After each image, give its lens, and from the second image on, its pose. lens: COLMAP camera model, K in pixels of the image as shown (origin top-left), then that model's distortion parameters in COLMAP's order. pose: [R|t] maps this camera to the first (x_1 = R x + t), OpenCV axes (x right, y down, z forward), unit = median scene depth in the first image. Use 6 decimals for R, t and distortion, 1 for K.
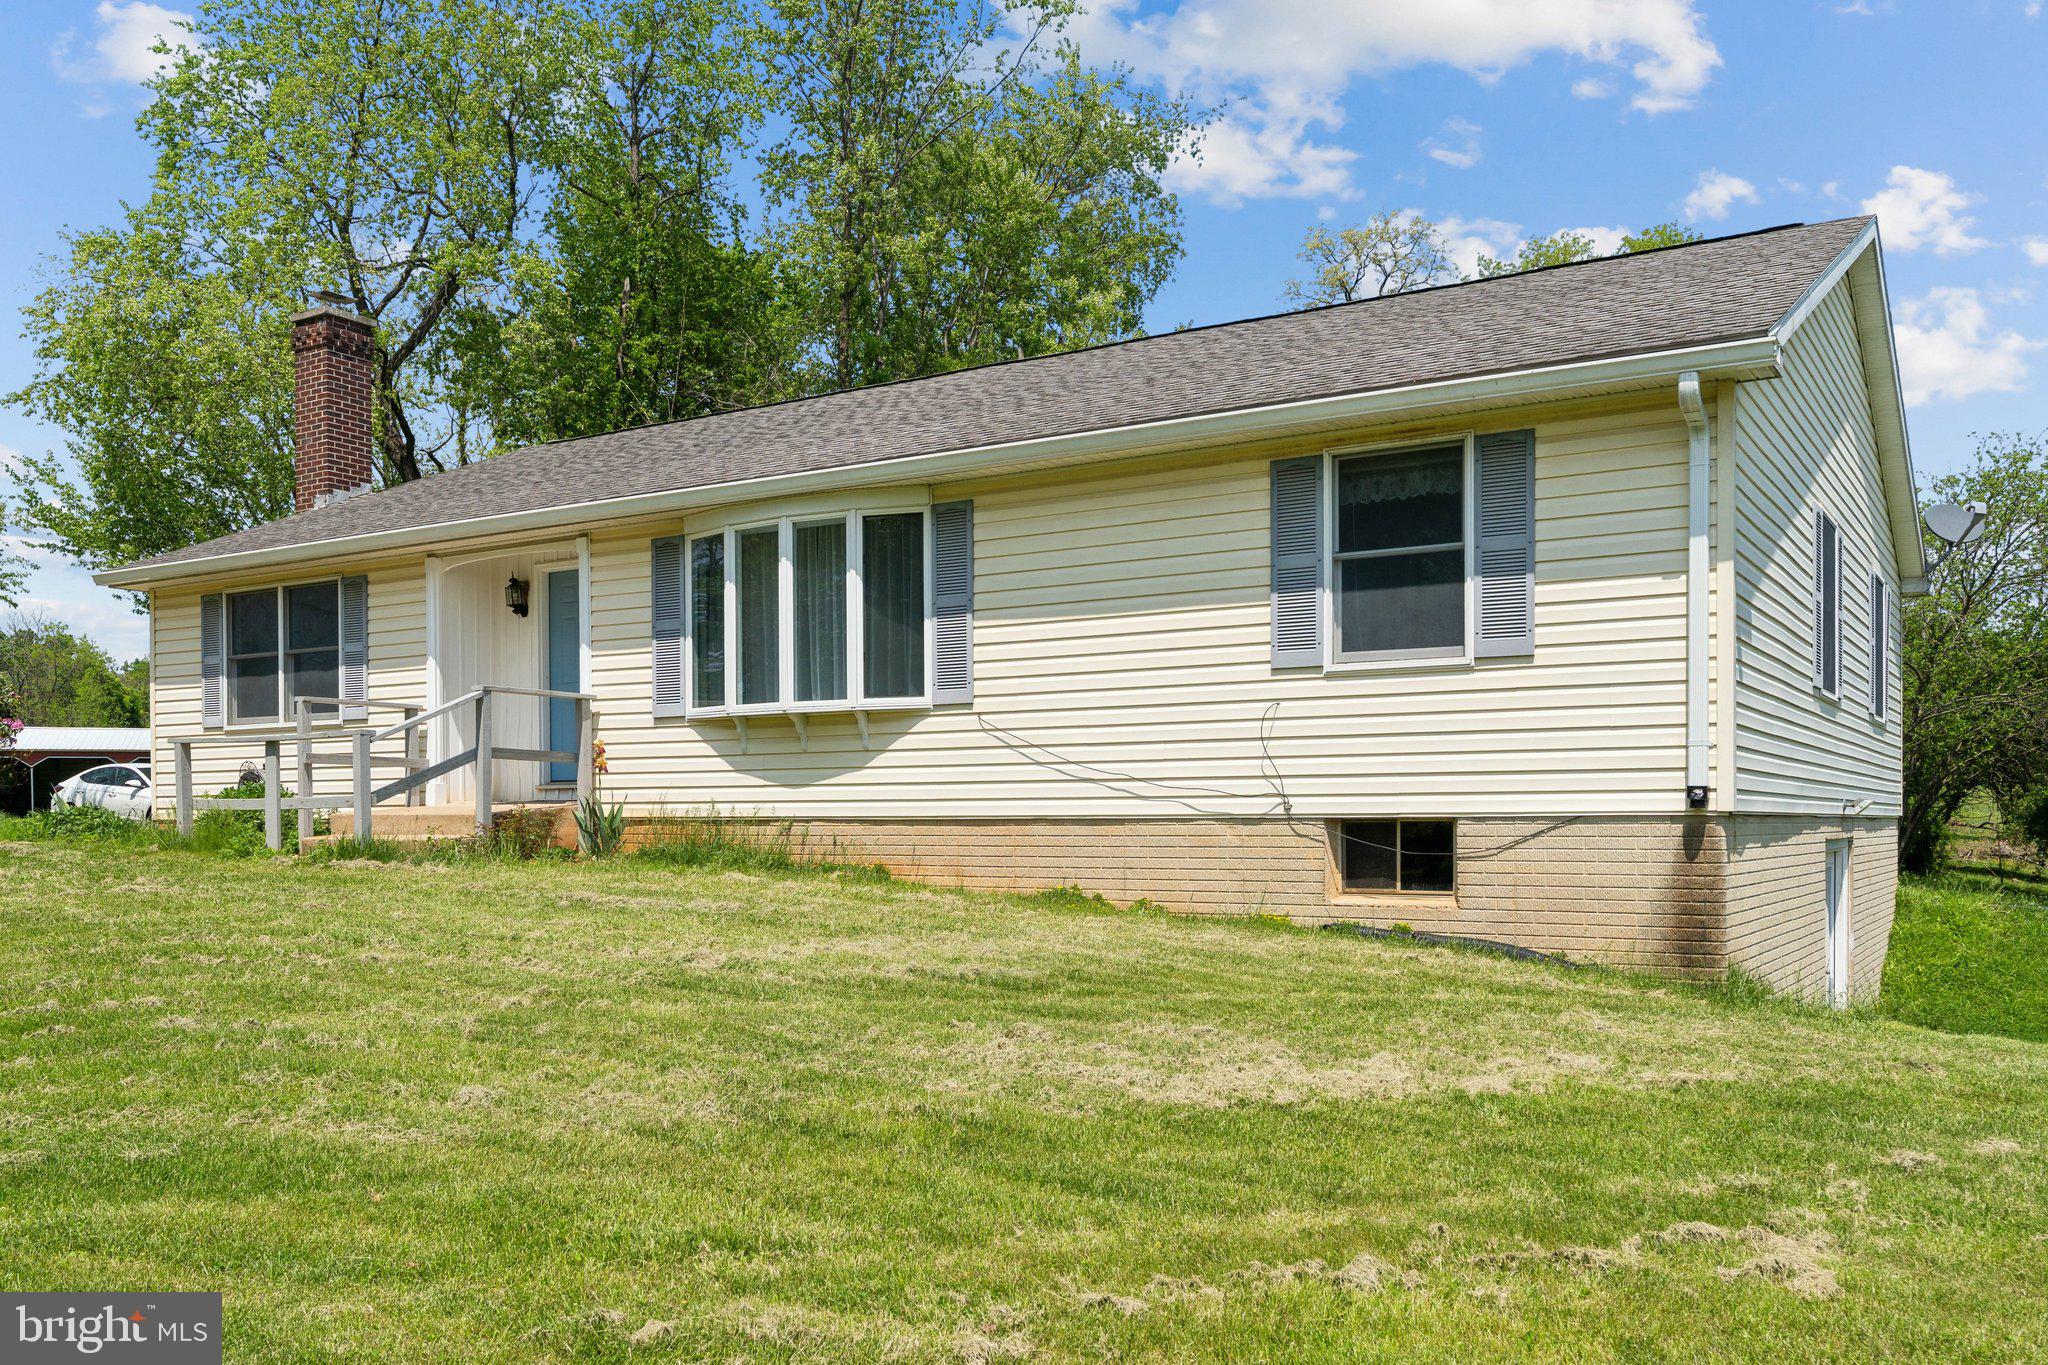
lens RADIAL K [[1672.3, 0, 1023.8], [0, 1672.3, 672.9], [0, 0, 1]] dist [-0.050031, -0.005258]
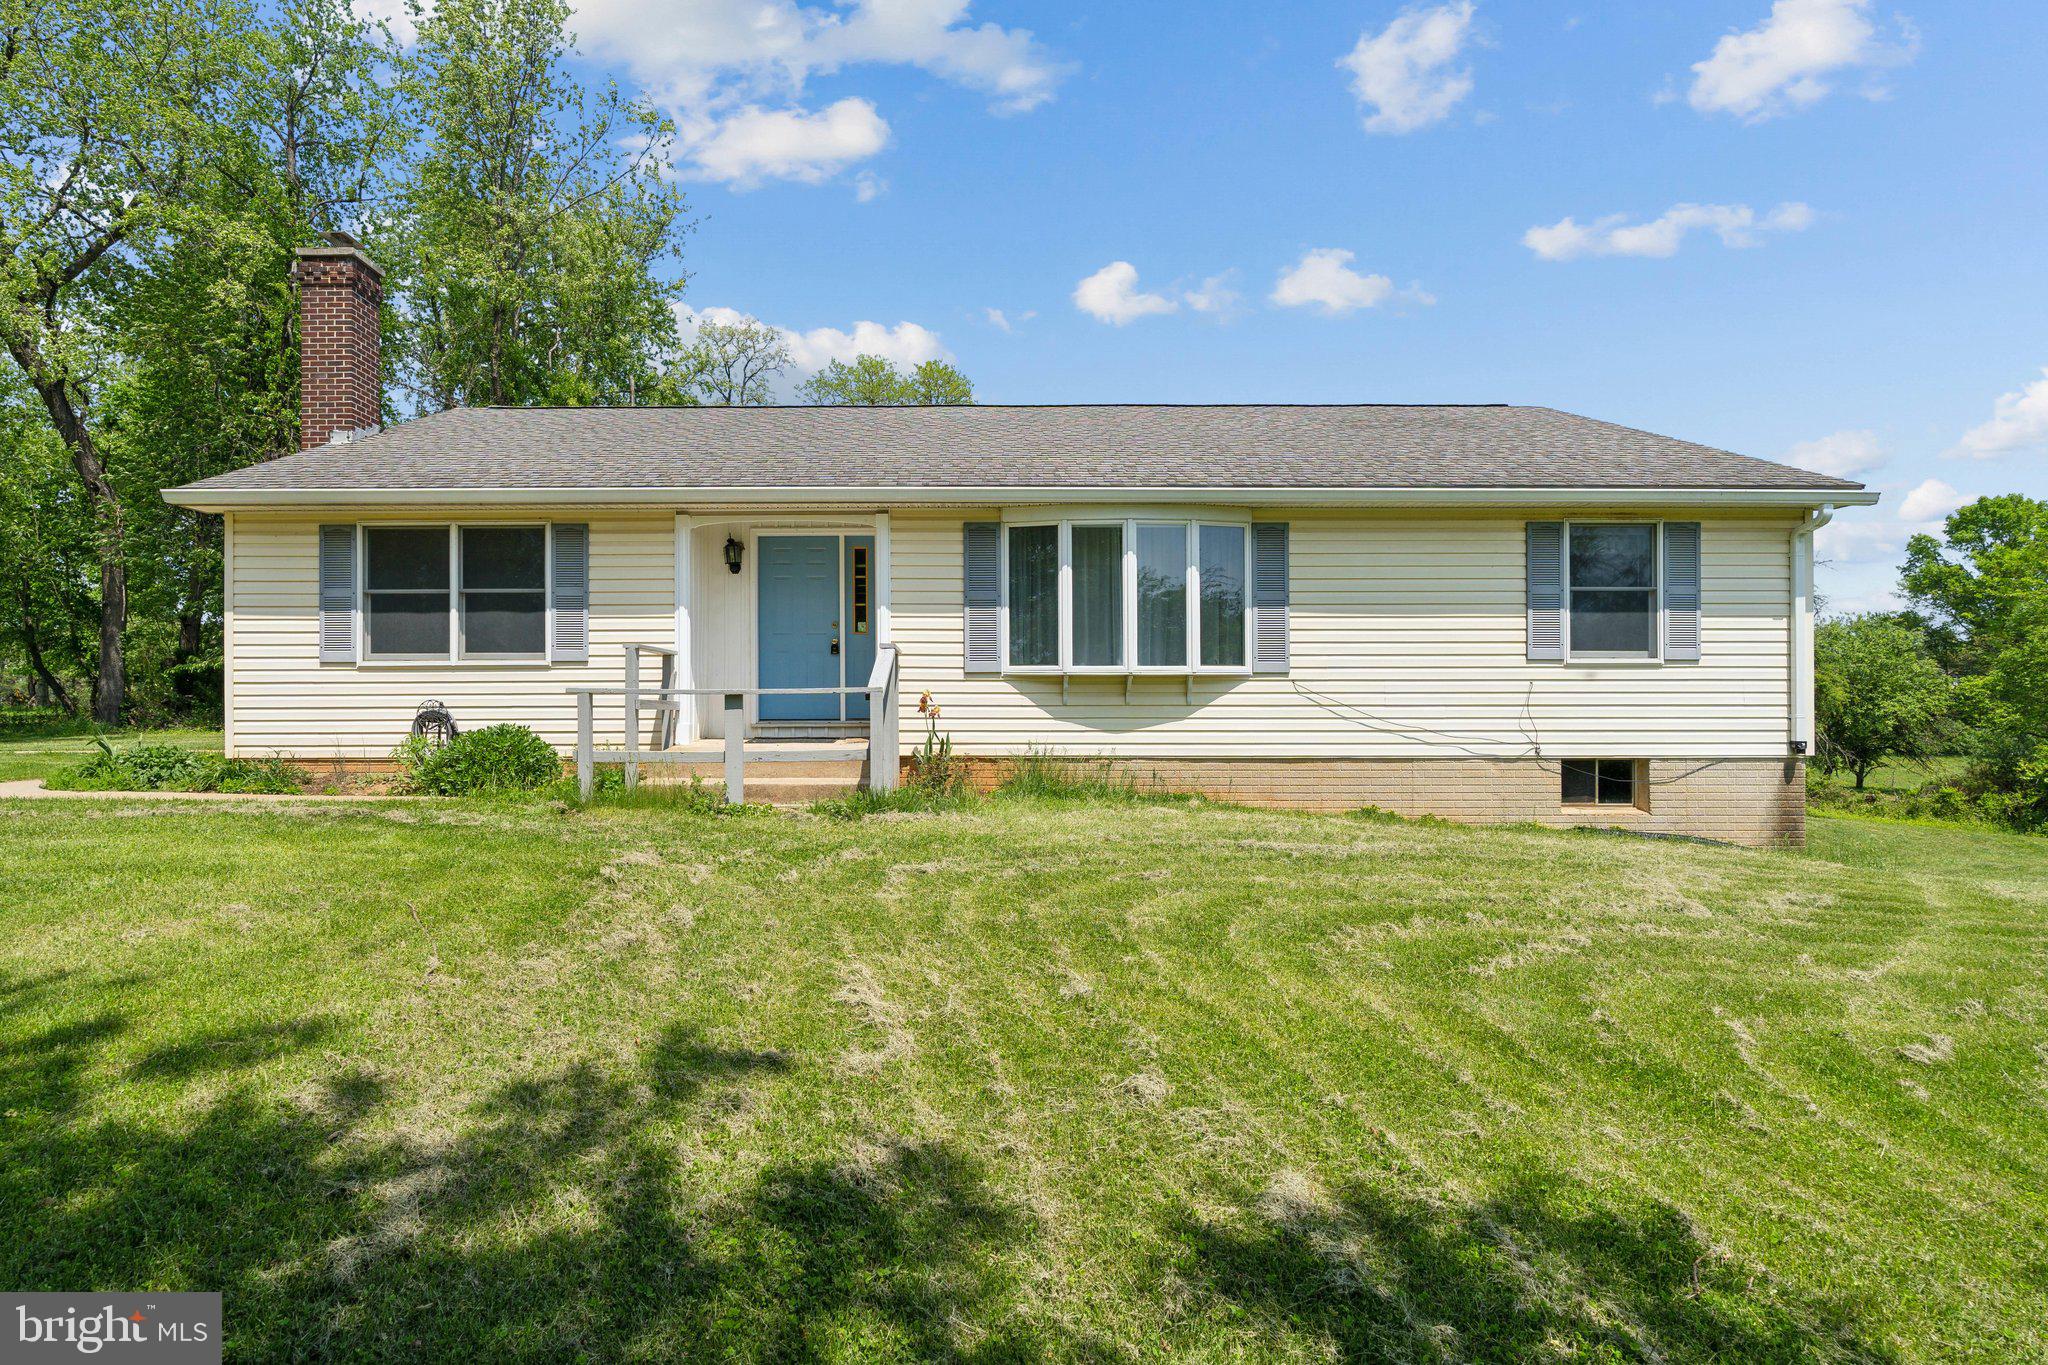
lens RADIAL K [[1040.6, 0, 1022.7], [0, 1040.6, 684.4], [0, 0, 1]] dist [-0.027466, 0.000143]
pose [[0.855743, 0.041366, 0.515745, -0.636808], [-0.048668, 0.998815, 0.000641, 0.036721], [-0.515107, -0.025649, 0.856742, 0.381337]]
